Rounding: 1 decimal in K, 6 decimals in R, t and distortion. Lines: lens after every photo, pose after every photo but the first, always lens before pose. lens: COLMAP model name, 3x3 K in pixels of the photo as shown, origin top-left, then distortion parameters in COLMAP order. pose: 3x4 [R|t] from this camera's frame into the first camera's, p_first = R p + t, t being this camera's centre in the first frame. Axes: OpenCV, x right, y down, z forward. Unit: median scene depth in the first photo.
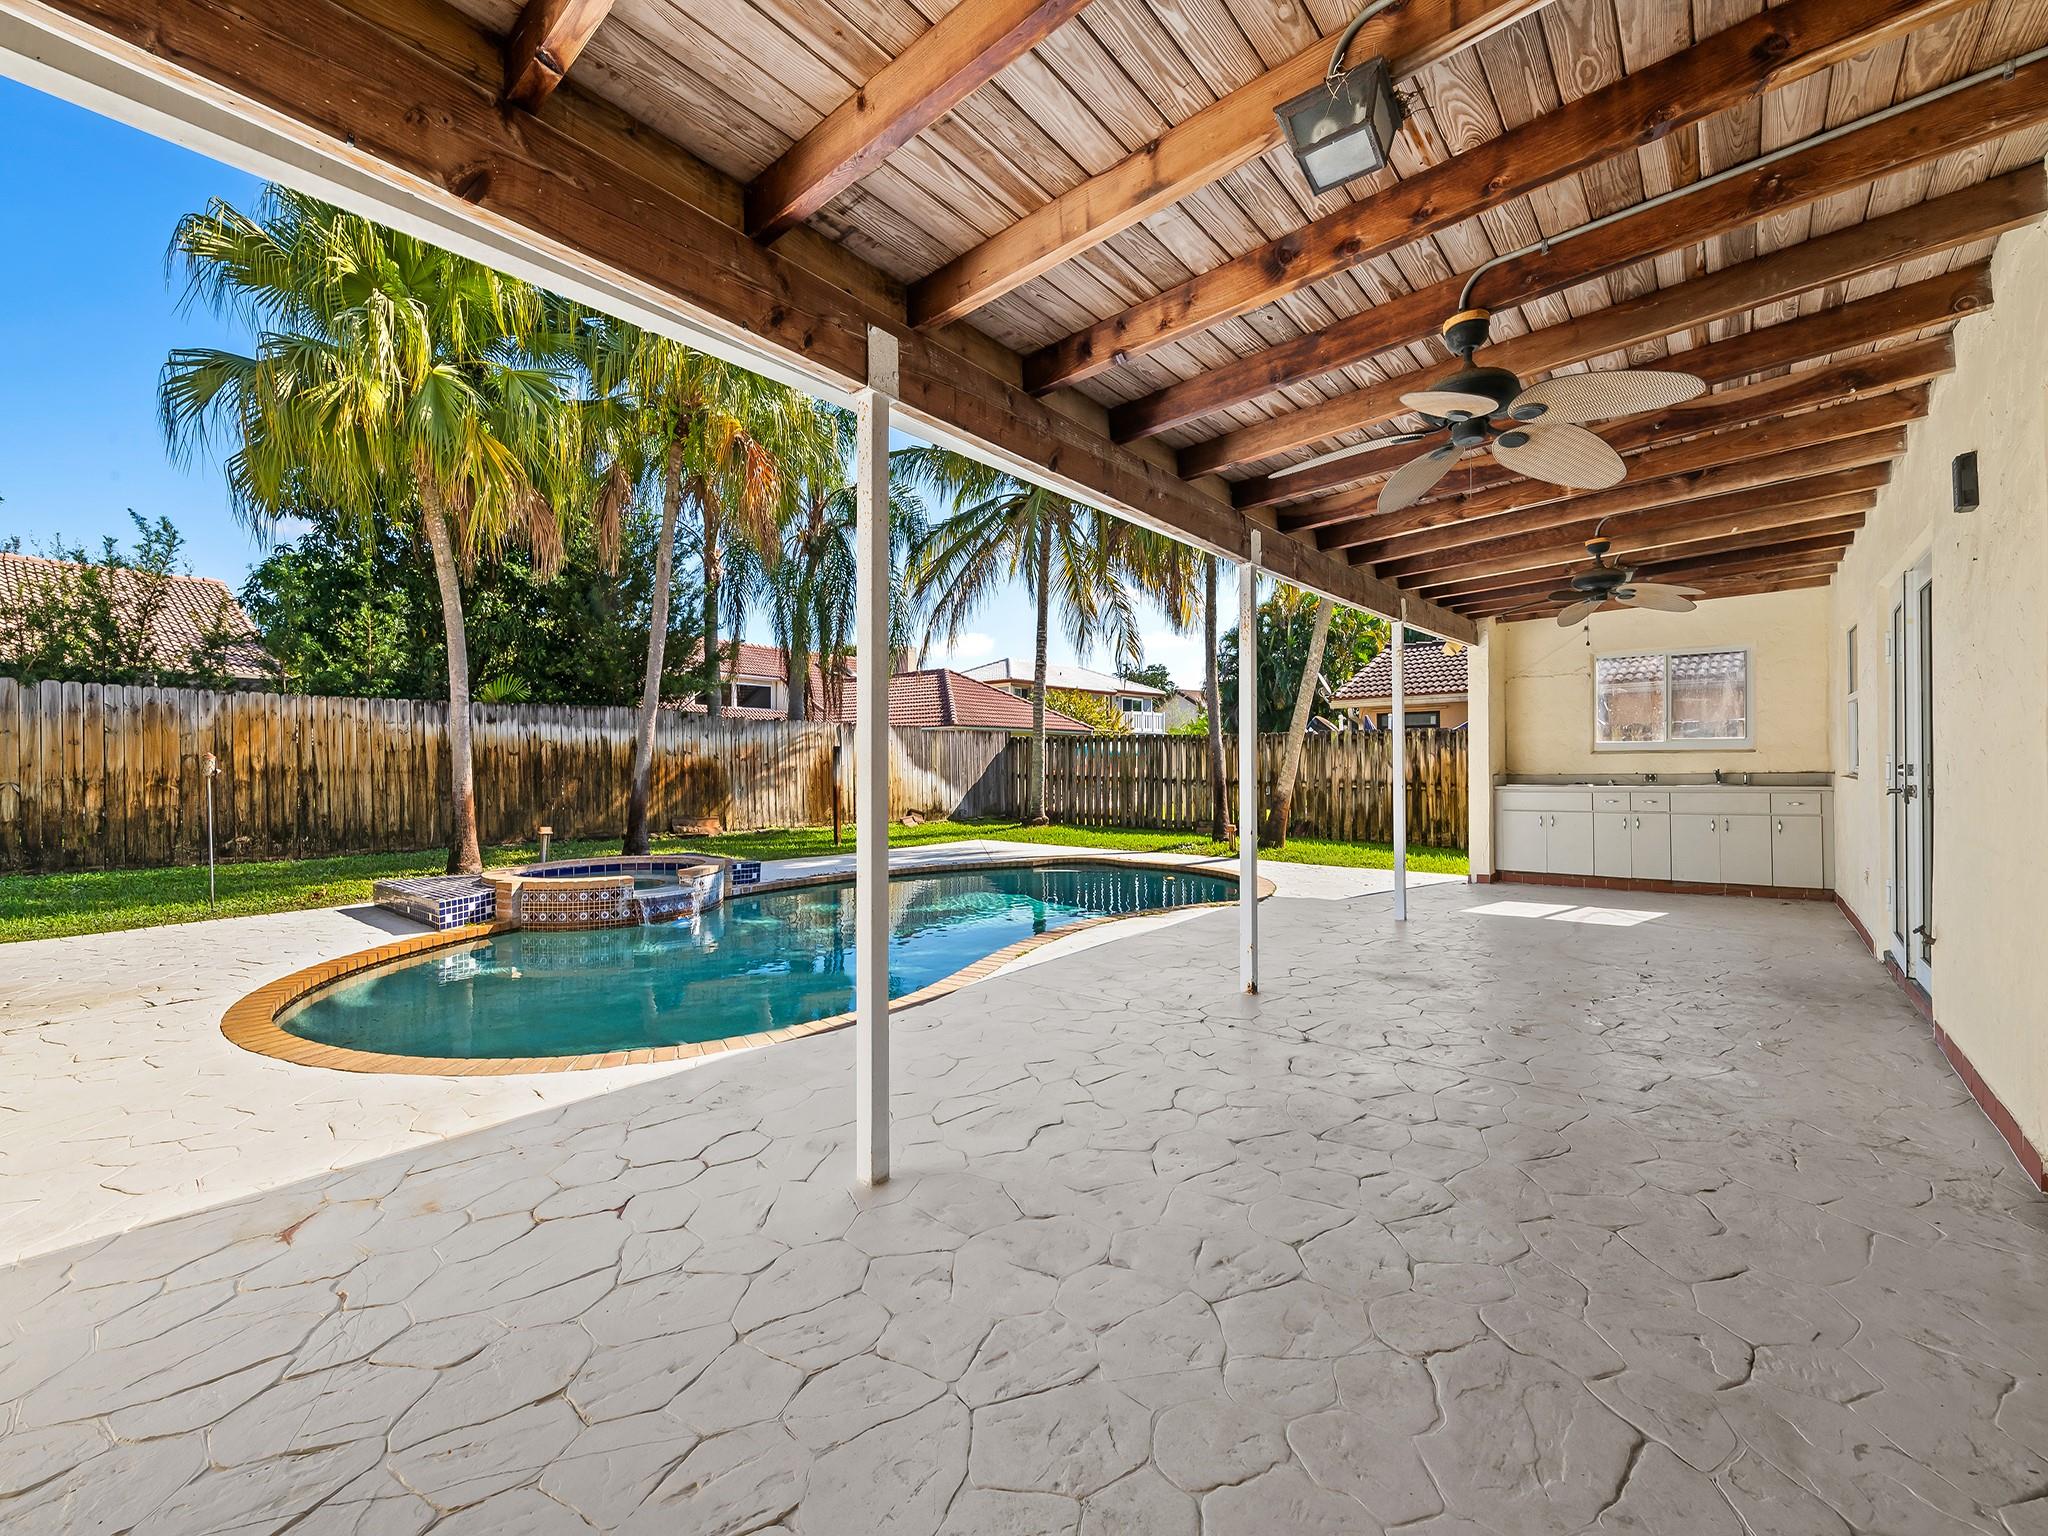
lens RADIAL K [[832.6, 0, 1023.8], [0, 832.6, 766.1], [0, 0, 1]] dist [-0.001339, -0.000777]
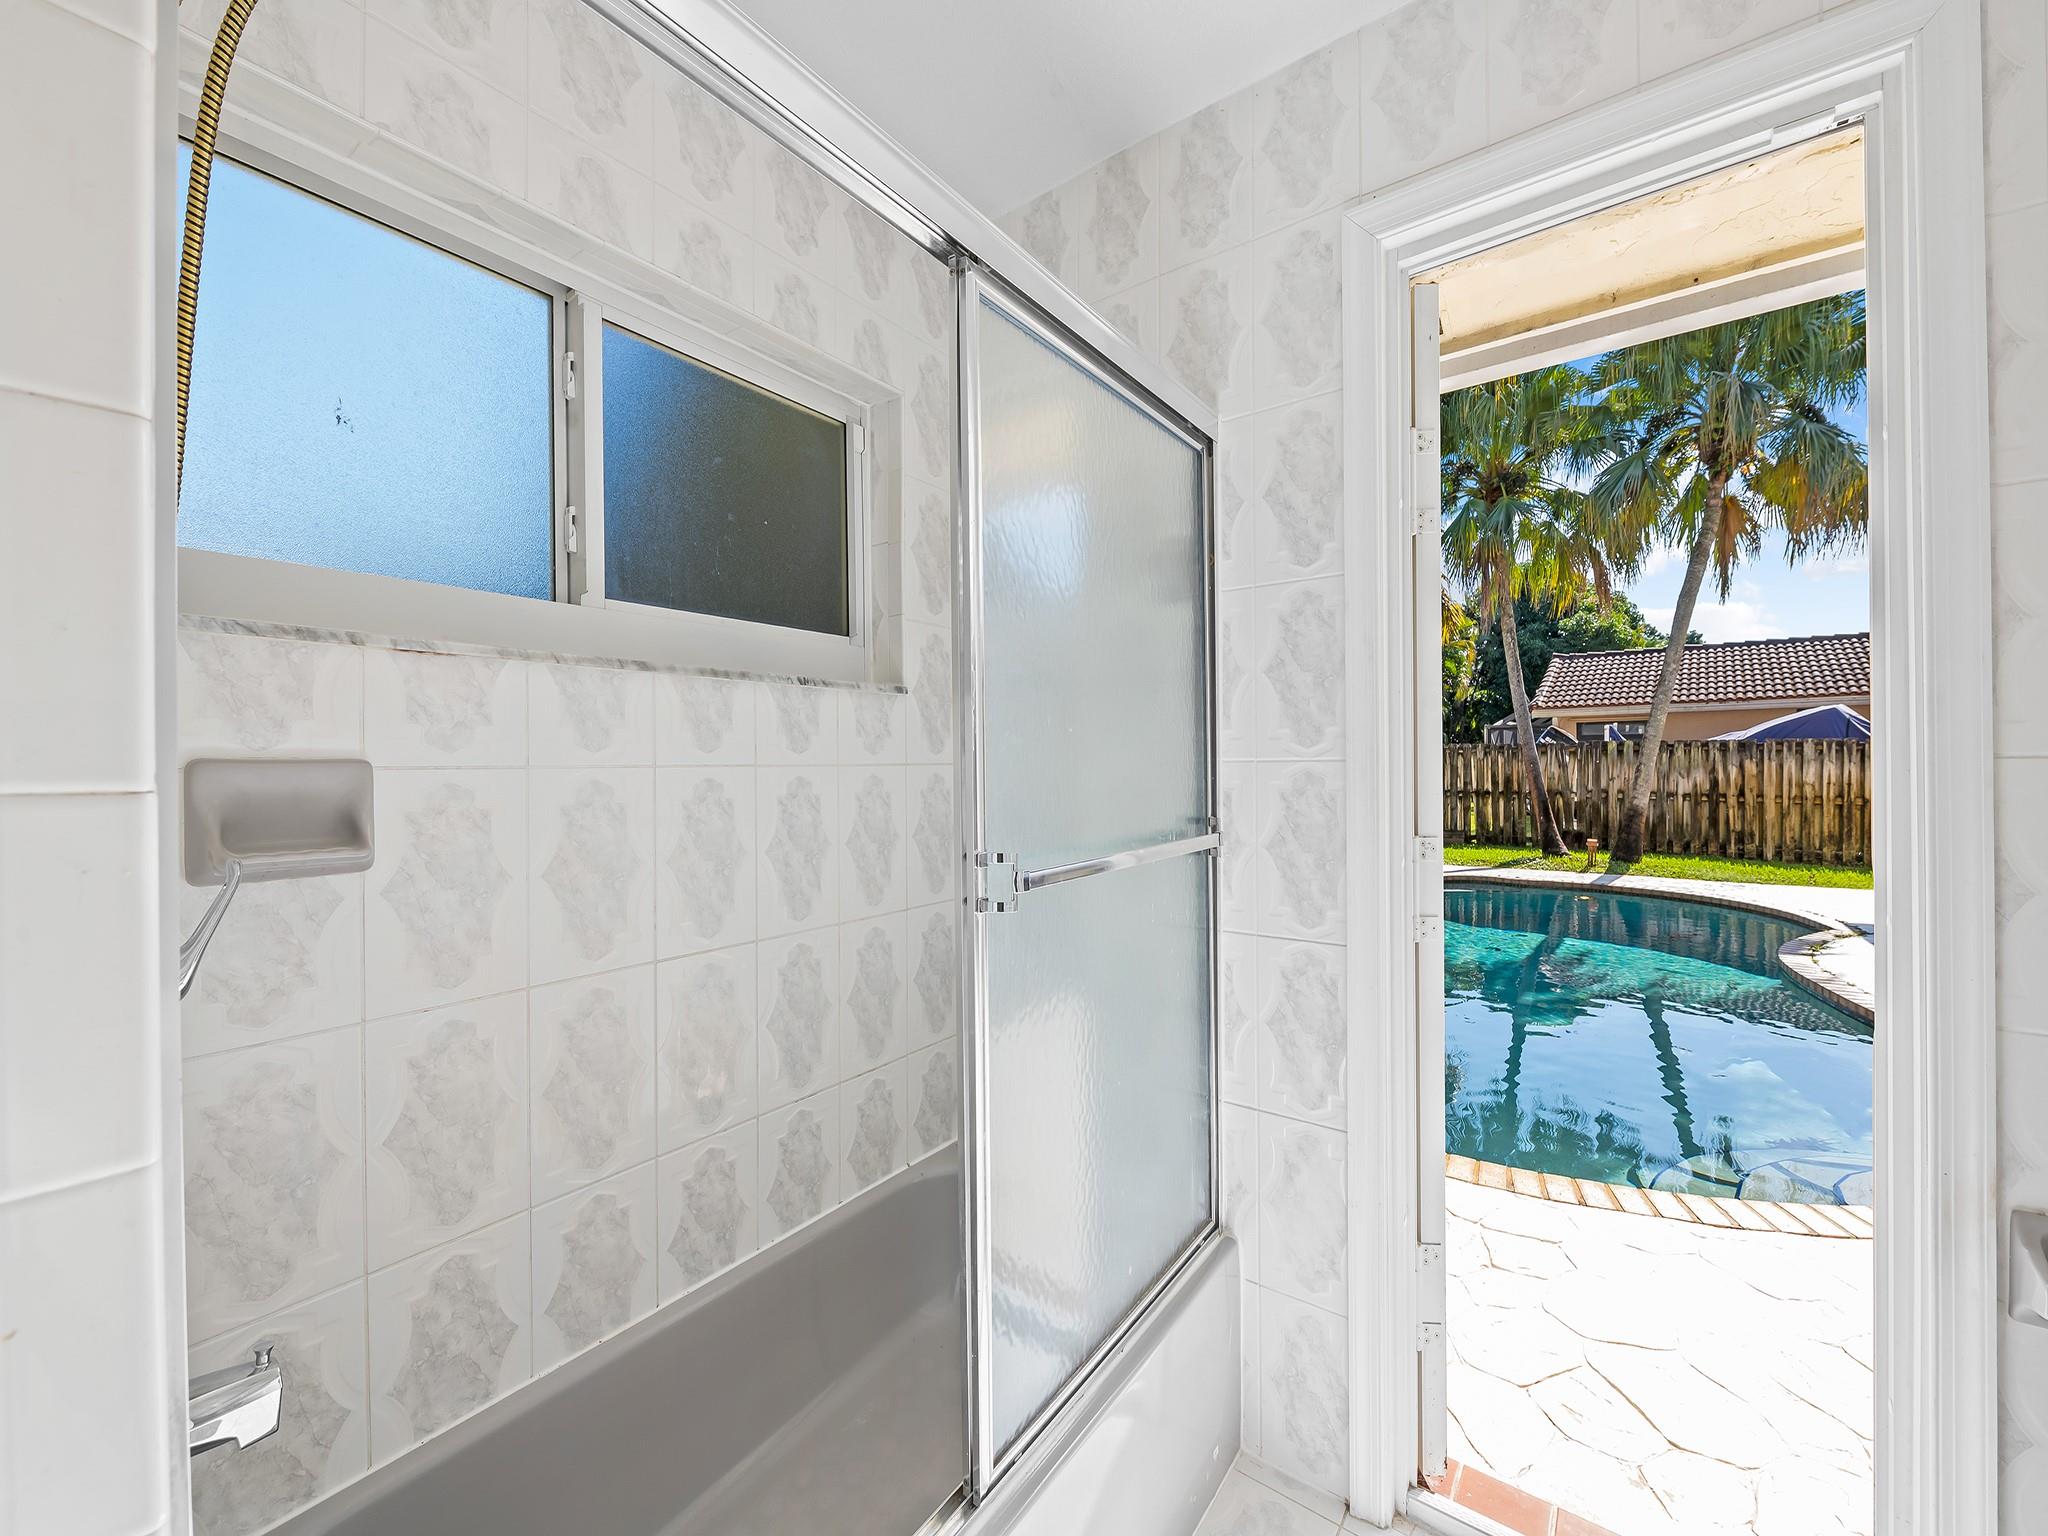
lens RADIAL K [[799.5, 0, 1029.1], [0, 799.5, 761.0], [0, 0, 1]] dist [0.010877, -0.000002]
pose [[0.996775, -0.002910, 0.080198, -0.562094], [0.003344, 0.999981, -0.005273, -0.022529], [-0.080181, 0.005524, 0.996765, 0.135154]]
